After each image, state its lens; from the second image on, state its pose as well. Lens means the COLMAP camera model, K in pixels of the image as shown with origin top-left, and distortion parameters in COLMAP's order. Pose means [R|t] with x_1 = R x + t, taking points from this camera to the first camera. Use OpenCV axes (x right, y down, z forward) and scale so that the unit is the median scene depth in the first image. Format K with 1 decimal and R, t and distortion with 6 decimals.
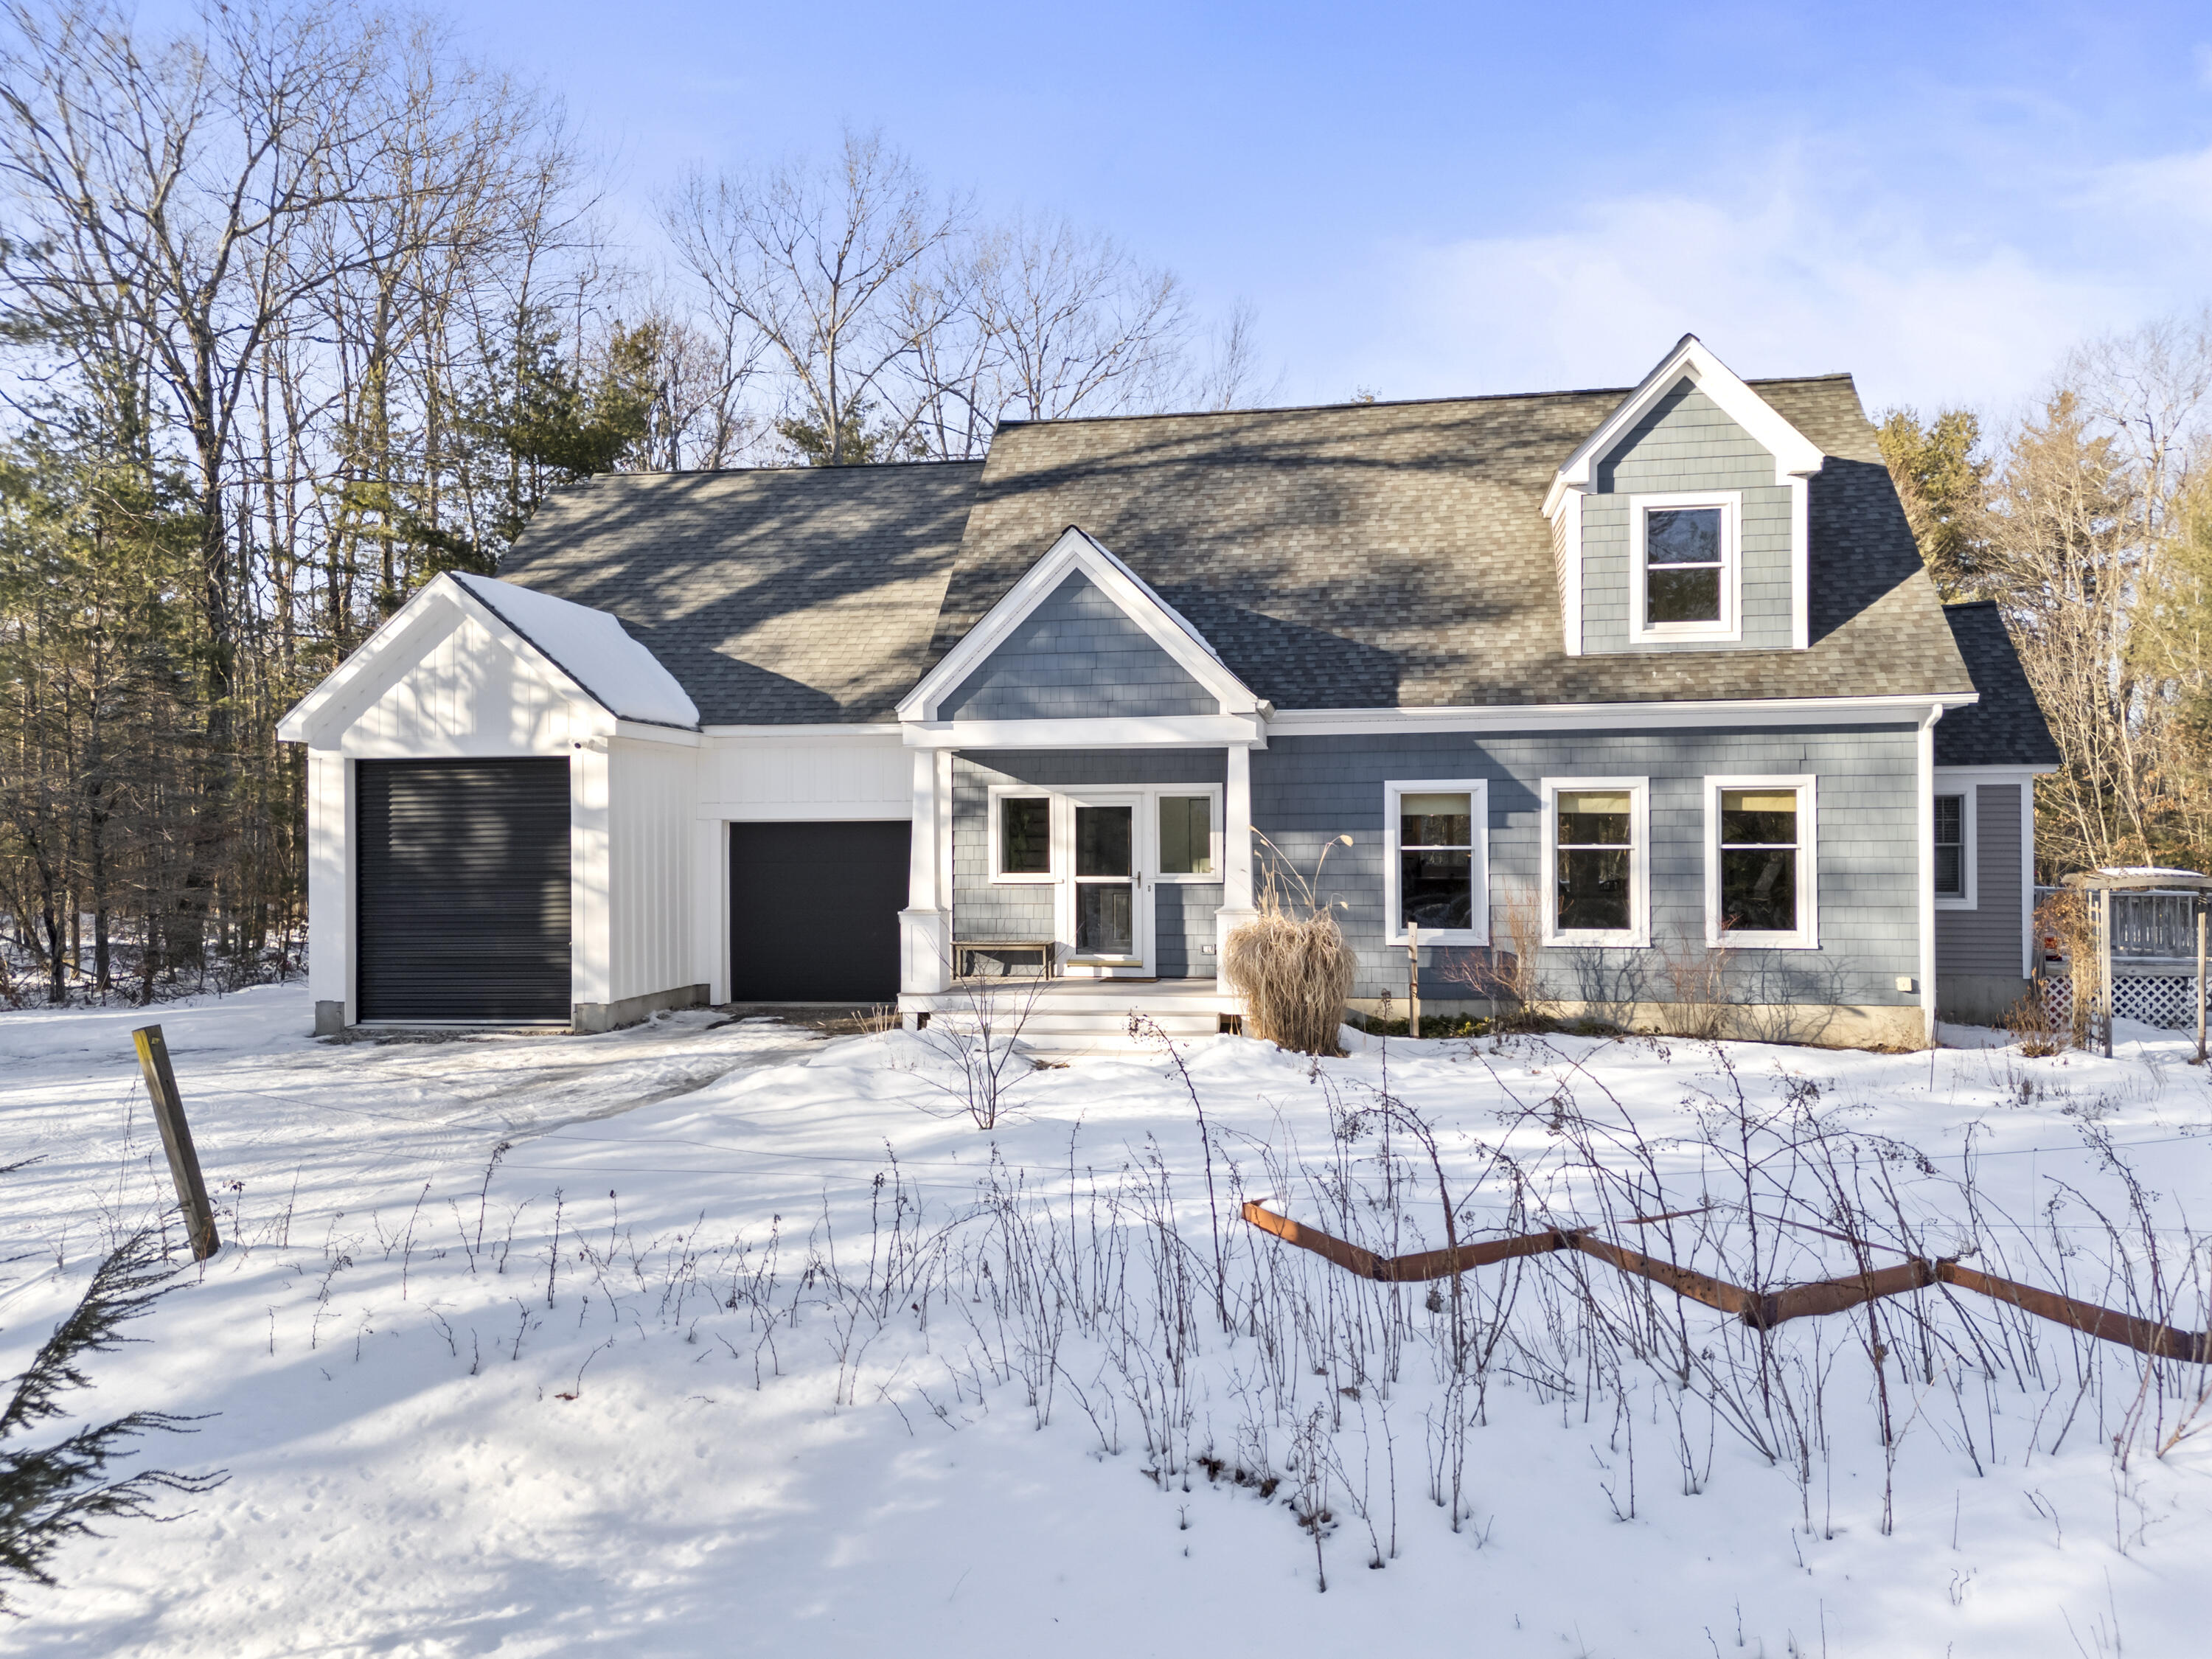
lens RADIAL K [[1585.8, 0, 1106.0], [0, 1585.8, 829.5], [0, 0, 1]] dist [0.049478, -0.049416]
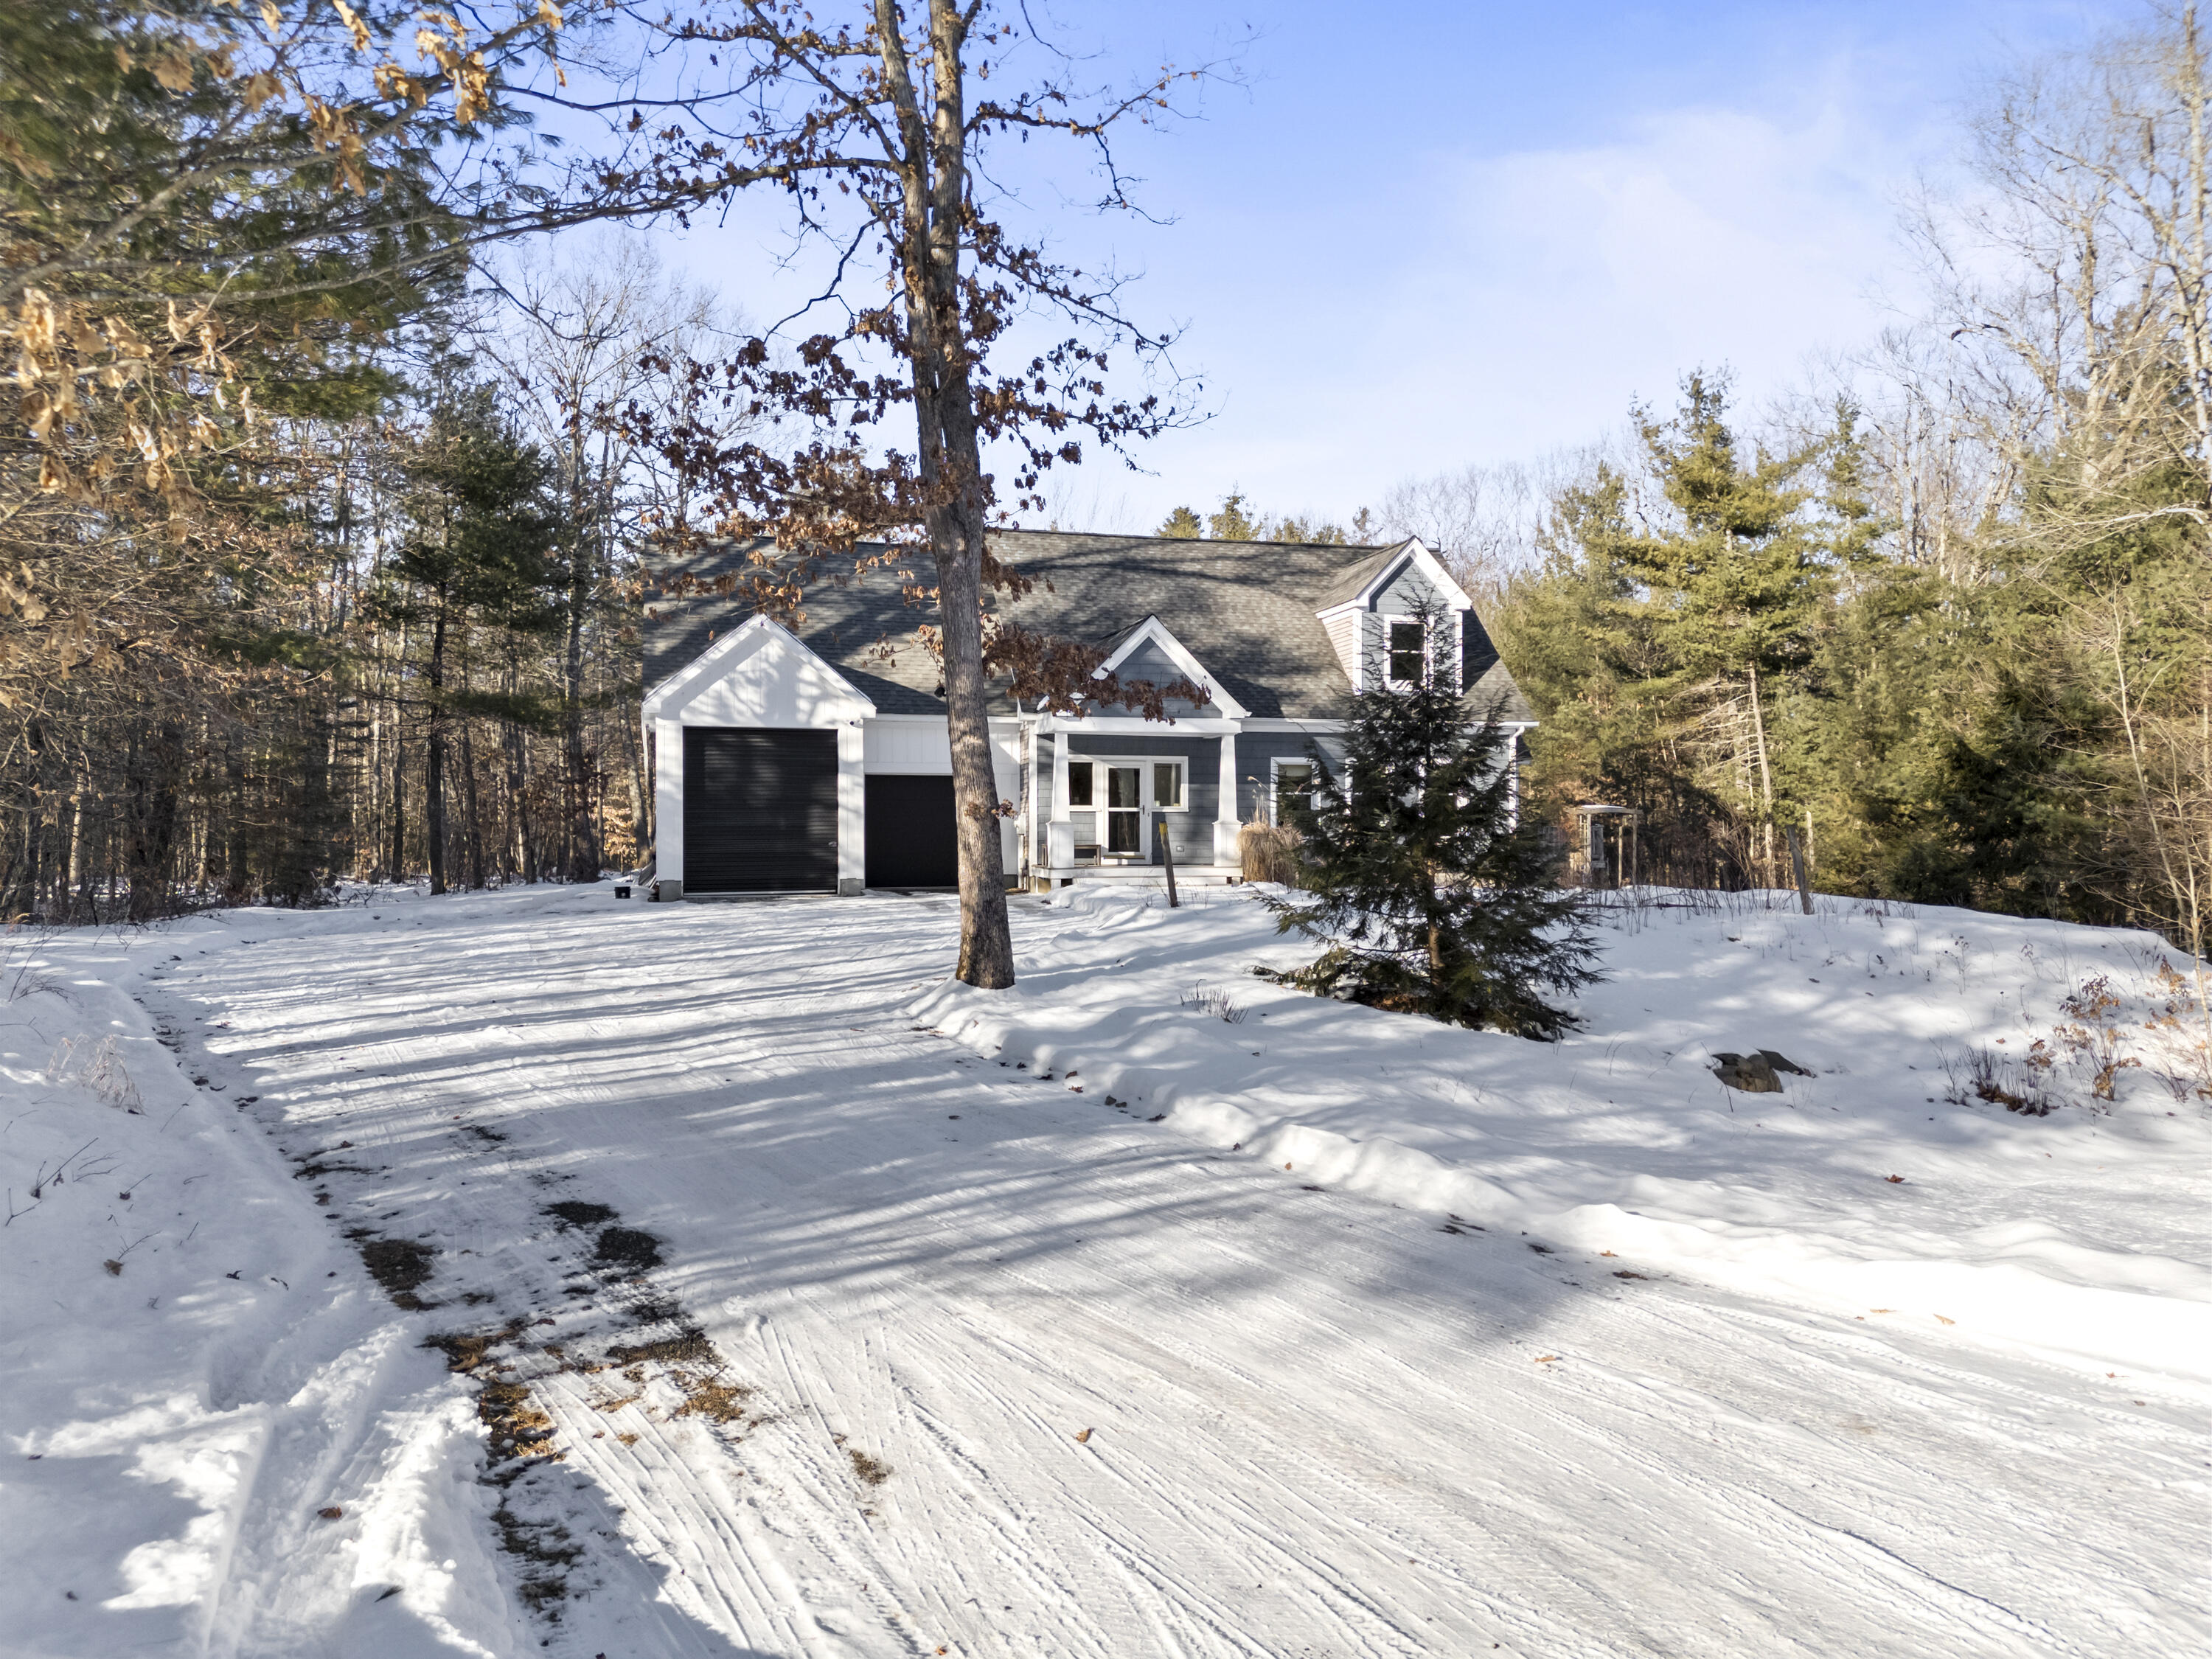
lens RADIAL K [[1585.8, 0, 1106.0], [0, 1585.8, 829.5], [0, 0, 1]] dist [0.049478, -0.049416]
pose [[0.903347, 0.006709, 0.428859, -0.780451], [-0.003558, 0.999960, -0.008148, 0.068684], [-0.428897, 0.005834, 0.903335, -0.589566]]
